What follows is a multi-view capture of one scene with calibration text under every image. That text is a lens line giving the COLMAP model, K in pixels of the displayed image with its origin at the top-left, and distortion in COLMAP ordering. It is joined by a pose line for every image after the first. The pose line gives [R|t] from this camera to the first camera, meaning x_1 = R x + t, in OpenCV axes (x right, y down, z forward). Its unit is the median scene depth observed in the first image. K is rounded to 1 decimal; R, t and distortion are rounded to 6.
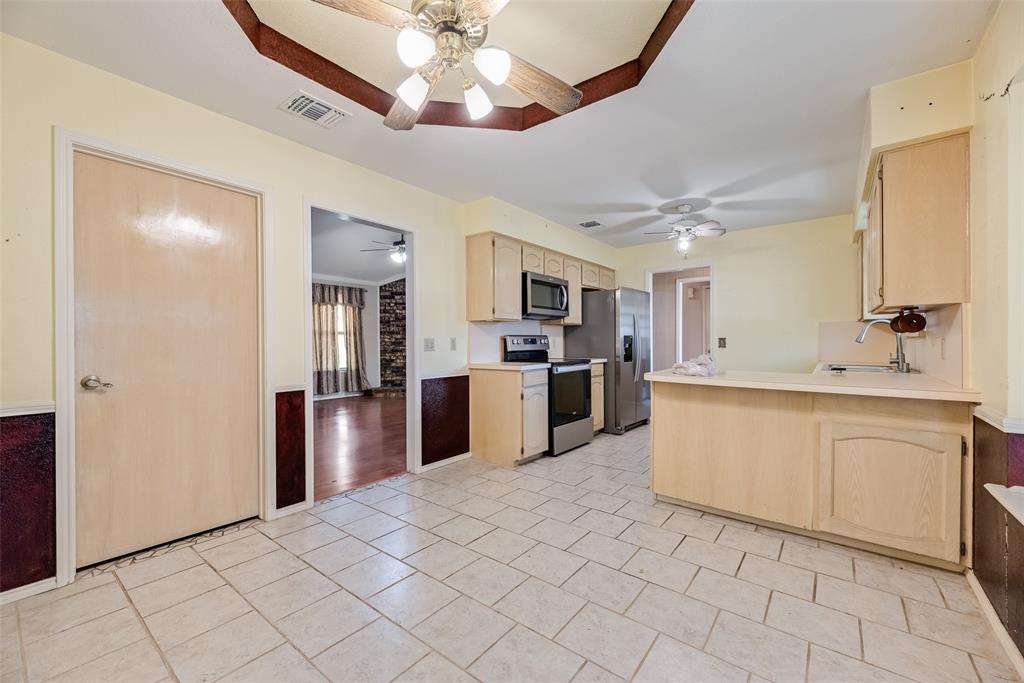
lens RADIAL K [[416.1, 0, 513.0], [0, 416.1, 340.0], [0, 0, 1]] dist [-0.002603, -0.000770]
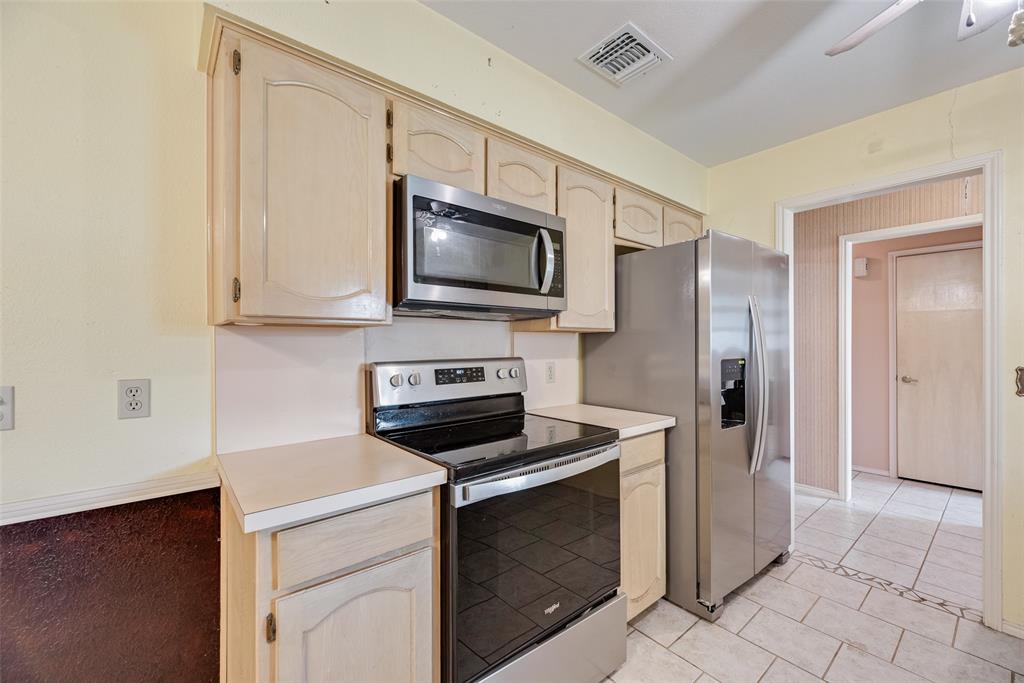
lens RADIAL K [[416.1, 0, 513.0], [0, 416.1, 340.0], [0, 0, 1]] dist [-0.002603, -0.000770]
pose [[0.977280, 0.003274, -0.211926, 0.167902], [-0.003885, 0.999989, -0.002467, -0.028352], [0.211916, 0.003234, 0.977283, 0.612480]]
